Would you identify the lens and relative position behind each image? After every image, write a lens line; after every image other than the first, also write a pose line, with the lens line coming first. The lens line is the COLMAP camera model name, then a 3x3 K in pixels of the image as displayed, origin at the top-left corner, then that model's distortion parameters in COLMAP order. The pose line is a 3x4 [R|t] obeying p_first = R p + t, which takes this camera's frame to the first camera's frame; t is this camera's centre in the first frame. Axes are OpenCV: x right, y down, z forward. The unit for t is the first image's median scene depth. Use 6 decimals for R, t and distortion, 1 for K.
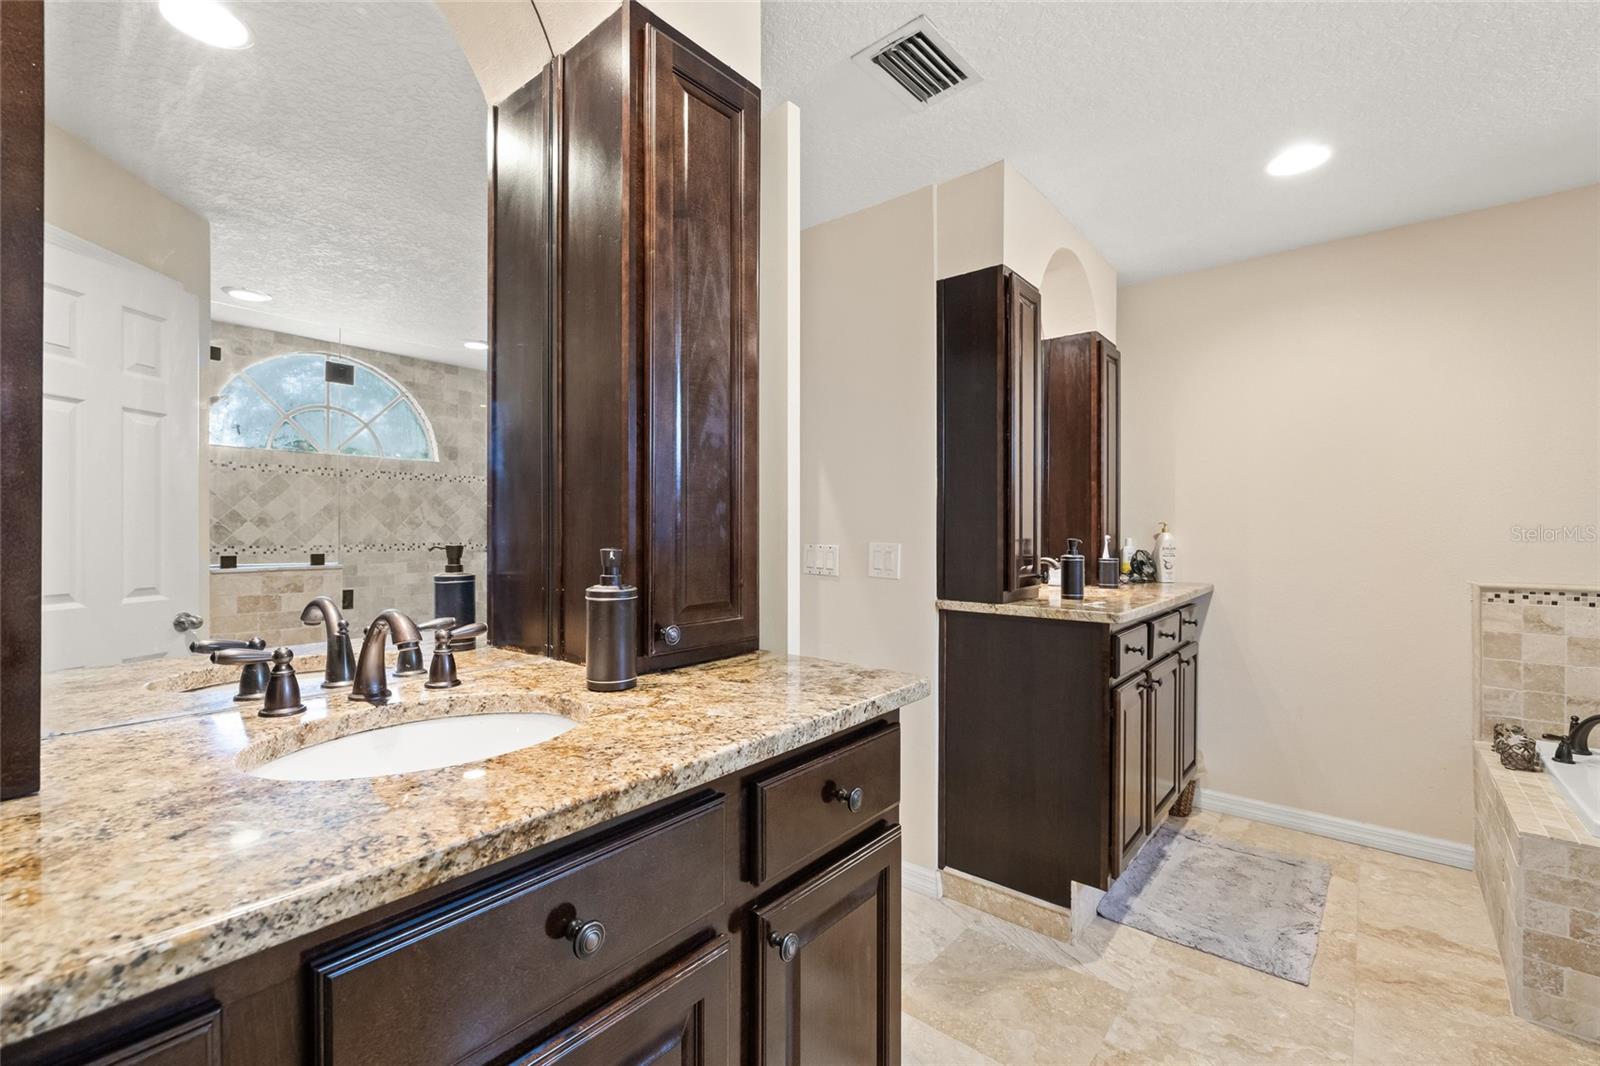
lens RADIAL K [[679.2, 0, 793.5], [0, 679.2, 529.8], [0, 0, 1]] dist [0.001914, -0.000789]
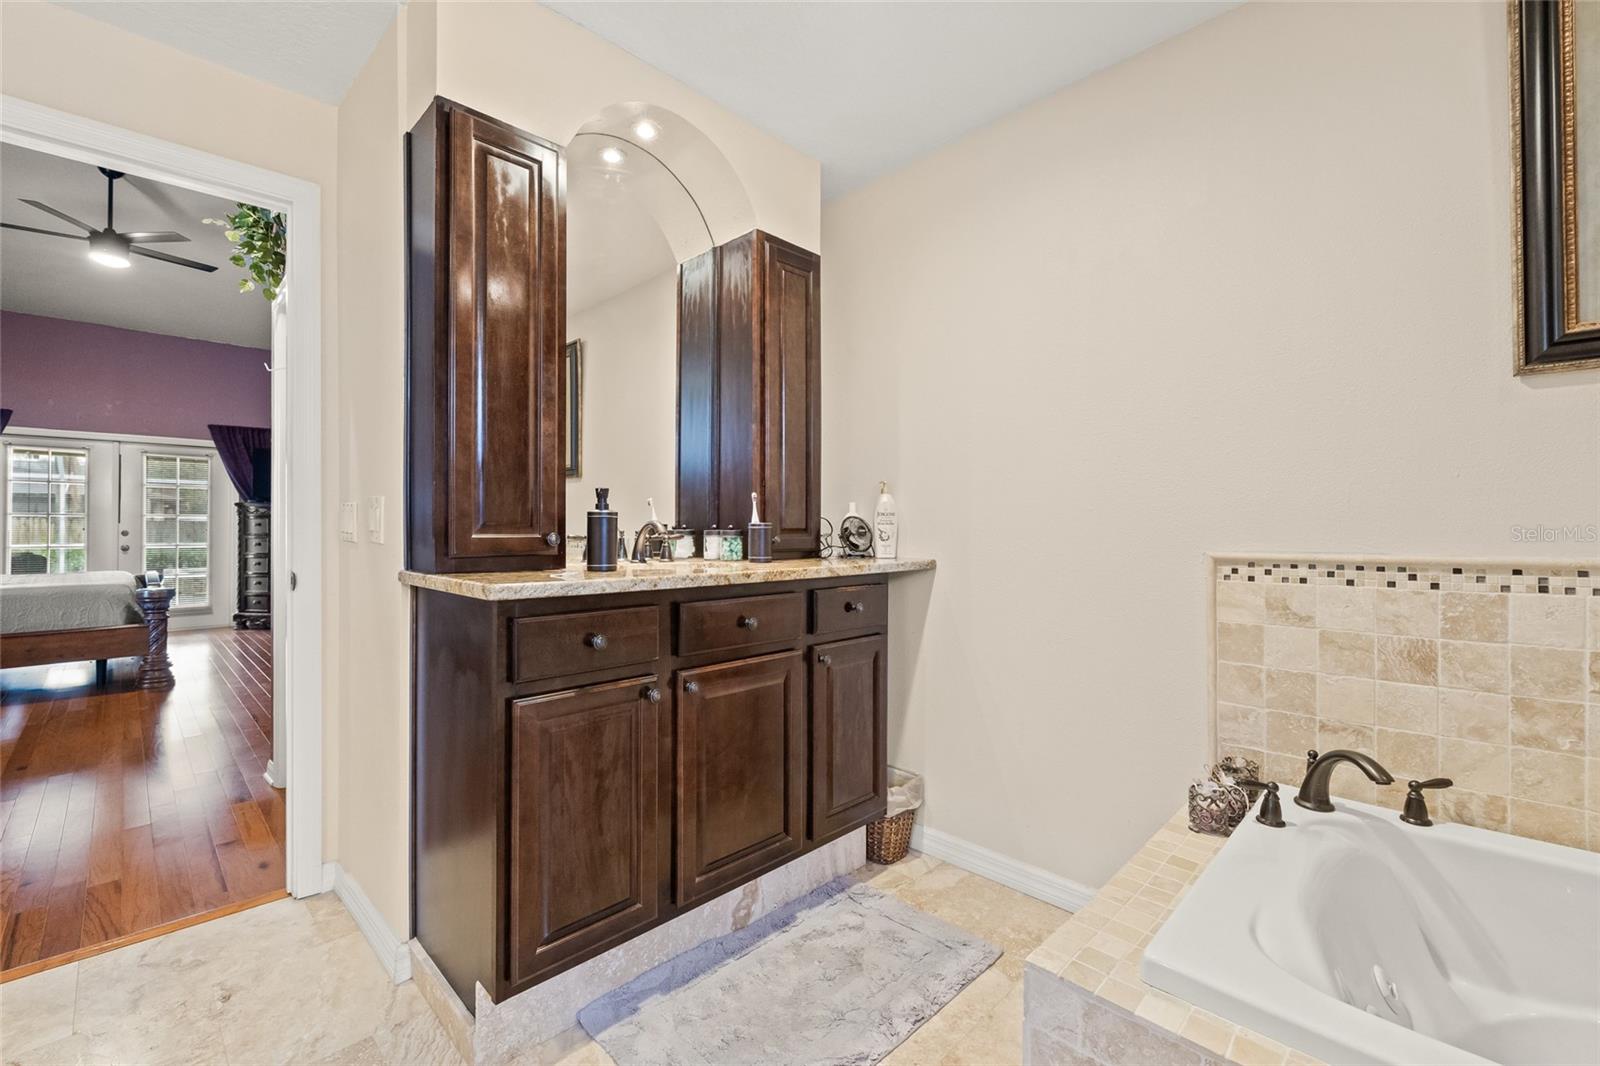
lens RADIAL K [[679.2, 0, 804.1], [0, 679.2, 532.4], [0, 0, 1]] dist [0.001914, -0.000789]
pose [[0.998444, -0.000048, -0.055770, 0.648800], [0.000681, 0.999936, 0.011331, 0.051027], [0.055766, -0.011352, 0.998379, 0.295724]]
